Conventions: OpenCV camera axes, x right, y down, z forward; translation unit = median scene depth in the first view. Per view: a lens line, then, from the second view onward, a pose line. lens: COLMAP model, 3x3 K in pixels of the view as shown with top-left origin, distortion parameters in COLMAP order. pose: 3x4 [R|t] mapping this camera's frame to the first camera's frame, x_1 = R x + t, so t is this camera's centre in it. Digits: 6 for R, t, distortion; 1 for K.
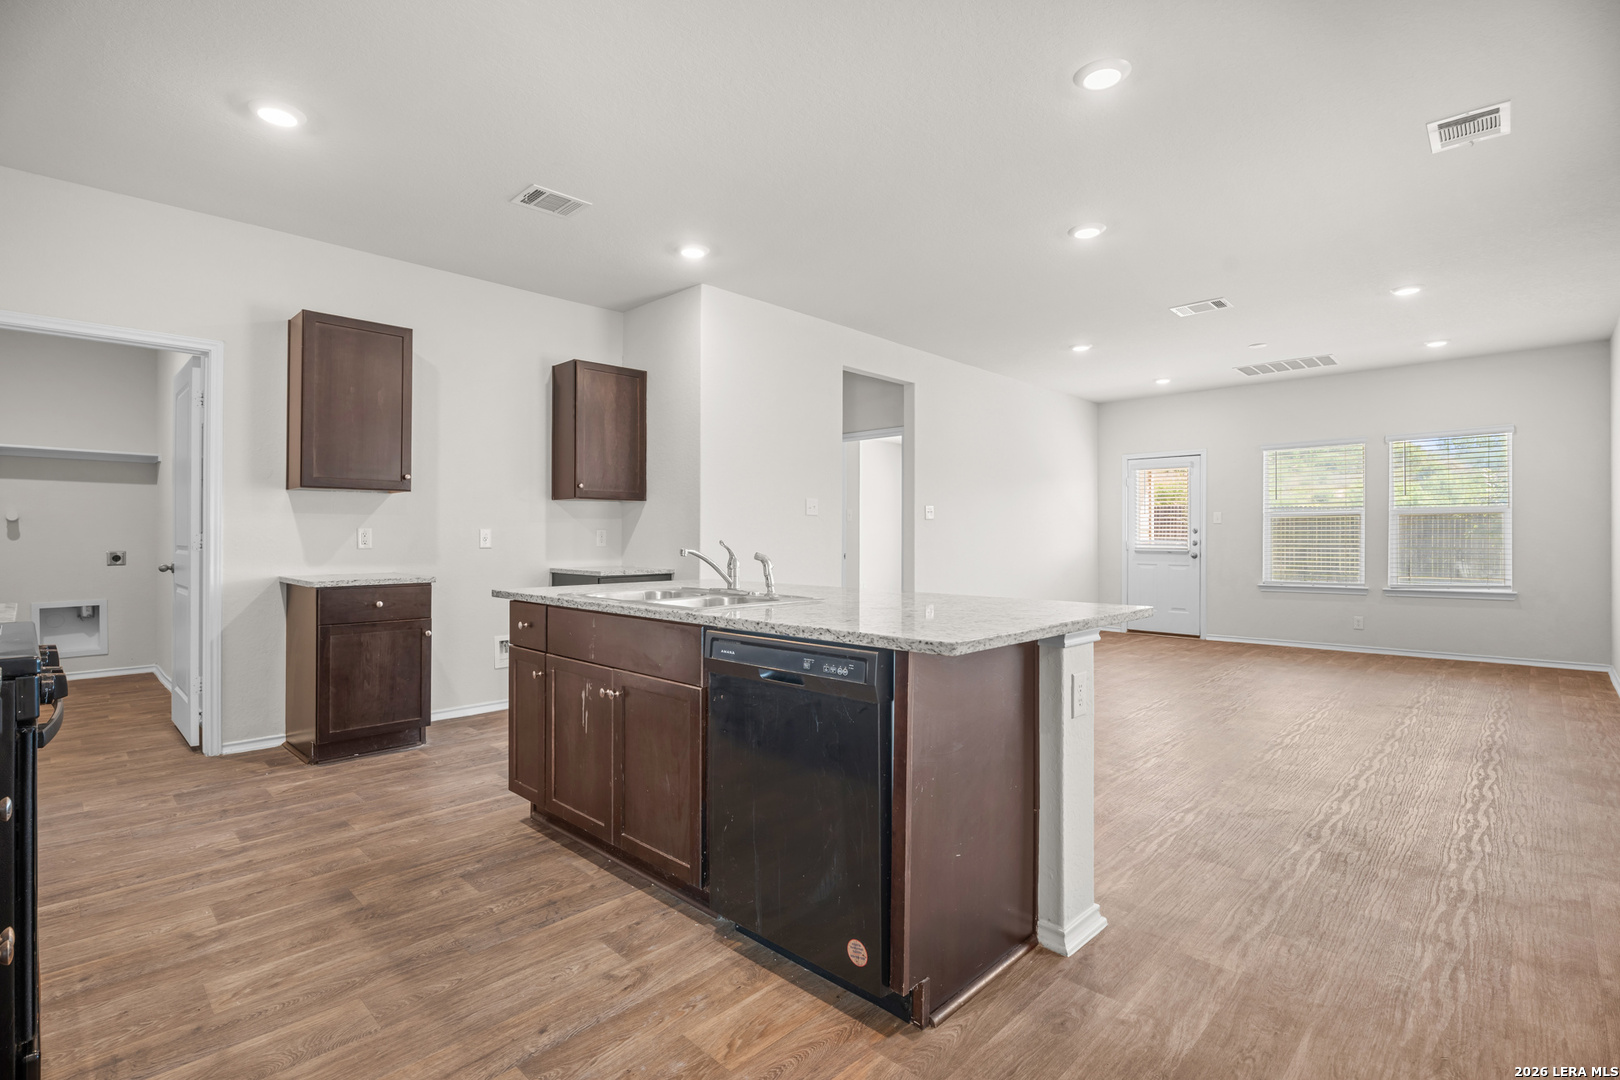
lens RADIAL K [[776.3, 0, 837.3], [0, 776.3, 568.9], [0, 0, 1]] dist [-0.013716, 0.000755]
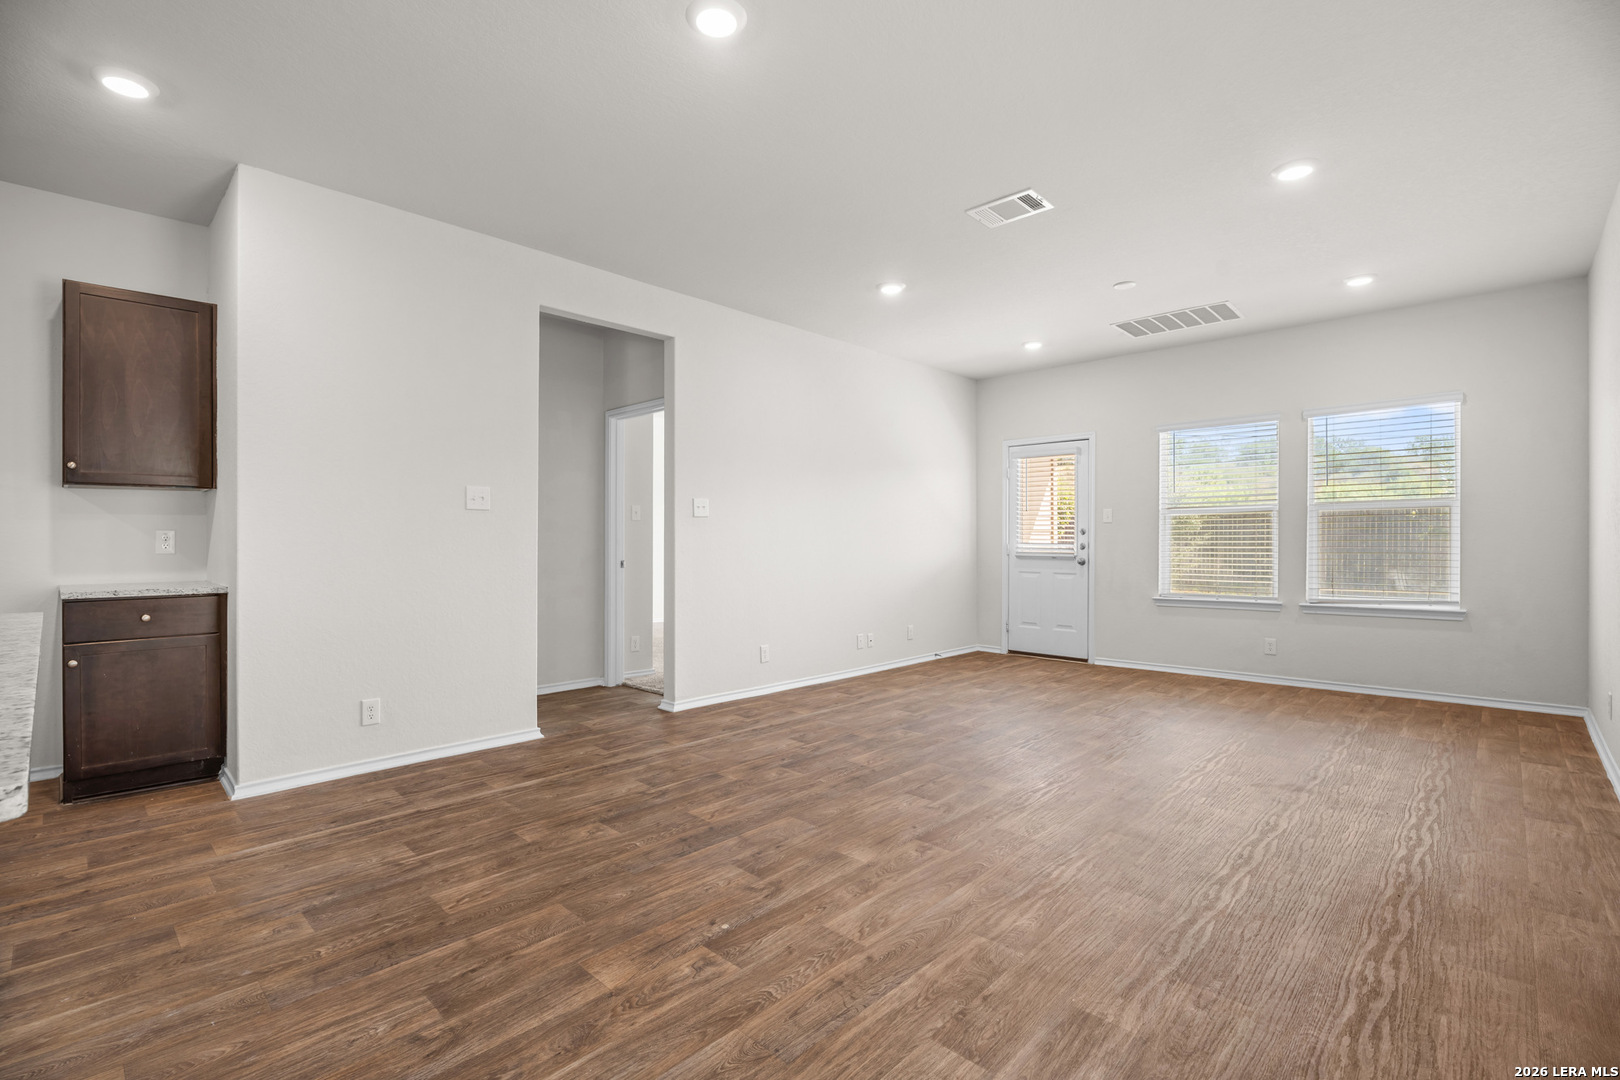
lens RADIAL K [[727.8, 0, 831.9], [0, 727.8, 603.4], [0, 0, 1]] dist [-0.021464, -0.000134]
pose [[0.999982, -0.000868, -0.005928, 0.184771], [0.001122, 0.999076, 0.042968, -0.006897], [0.005885, -0.042974, 0.999059, 0.200605]]
